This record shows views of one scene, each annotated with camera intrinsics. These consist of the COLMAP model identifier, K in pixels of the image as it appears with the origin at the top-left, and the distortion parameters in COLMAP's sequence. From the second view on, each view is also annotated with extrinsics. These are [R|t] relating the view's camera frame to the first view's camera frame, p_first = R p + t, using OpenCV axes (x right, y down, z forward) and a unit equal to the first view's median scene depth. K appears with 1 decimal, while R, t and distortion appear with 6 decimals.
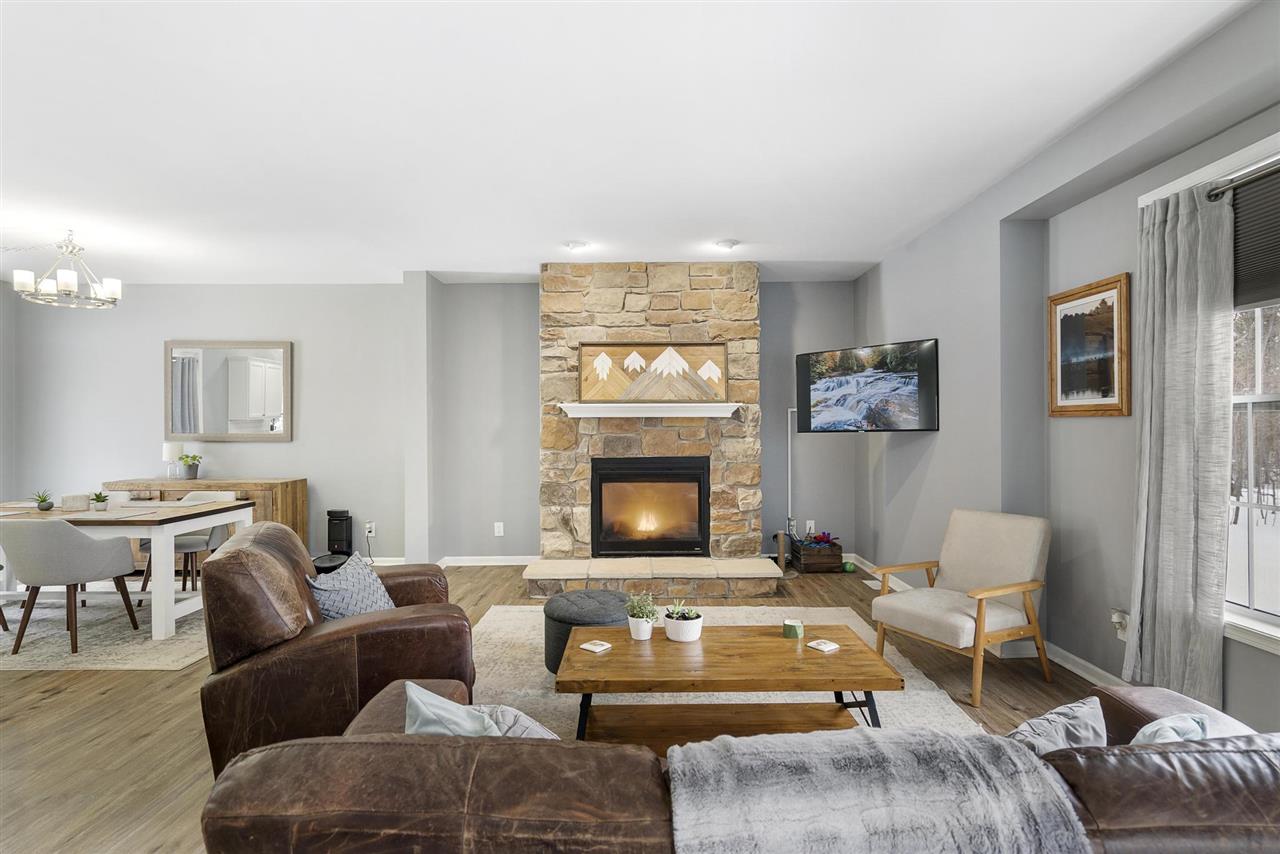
lens RADIAL K [[636.4, 0, 633.9], [0, 636.4, 428.4], [0, 0, 1]] dist [-0.000954, 0.000975]
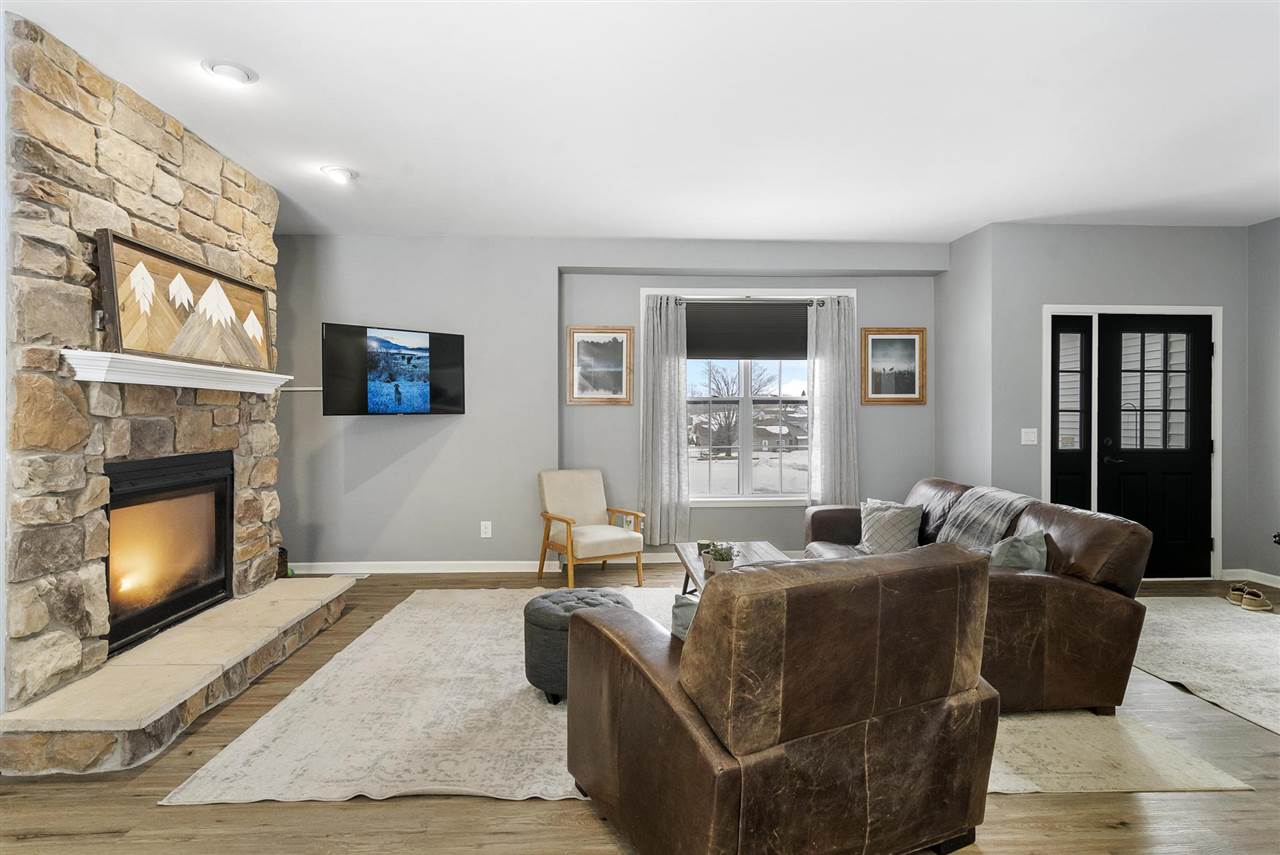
lens RADIAL K [[662.0, 0, 639.7], [0, 662.0, 418.5], [0, 0, 1]] dist [-0.026121, -0.000630]
pose [[-0.078865, 0.003153, 0.996880, -0.616203], [0.003330, 0.999990, -0.002899, 0.013484], [-0.996880, 0.003091, -0.078875, 0.626811]]
